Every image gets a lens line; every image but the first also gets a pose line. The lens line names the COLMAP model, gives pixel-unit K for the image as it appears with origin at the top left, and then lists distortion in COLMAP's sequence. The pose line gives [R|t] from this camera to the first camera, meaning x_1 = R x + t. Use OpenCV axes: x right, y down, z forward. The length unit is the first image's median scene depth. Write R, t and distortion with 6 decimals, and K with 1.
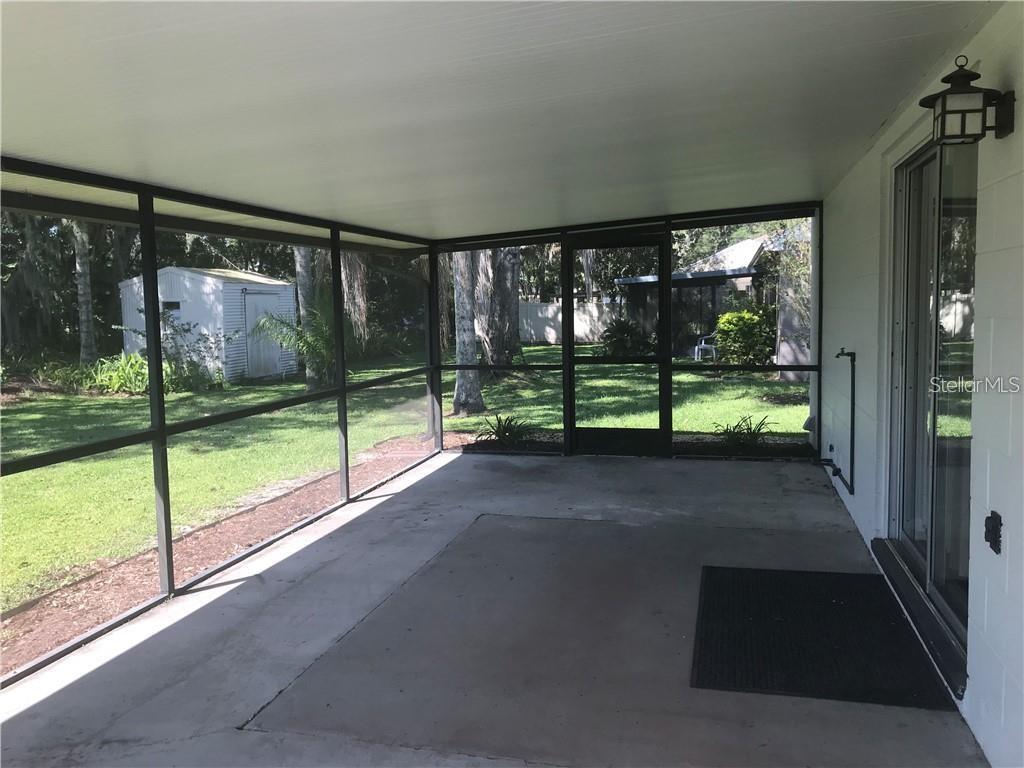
lens RADIAL K [[836.2, 0, 512.0], [0, 836.2, 380.5], [0, 0, 1]] dist [0.038094, -0.050014]
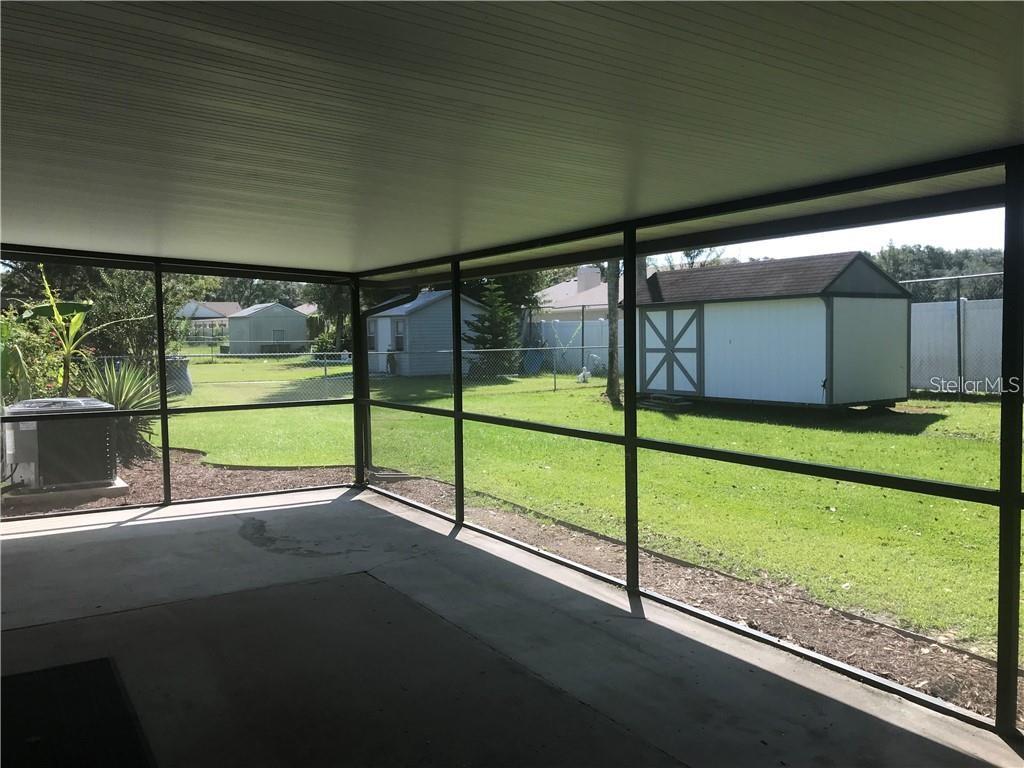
lens RADIAL K [[836.2, 0, 509.7], [0, 836.2, 384.4], [0, 0, 1]] dist [0.038094, -0.050014]
pose [[-0.691237, 0.064903, -0.719708, 0.462406], [-0.042576, 0.990571, 0.130220, -0.142006], [0.721373, 0.120655, -0.681955, 1.553727]]
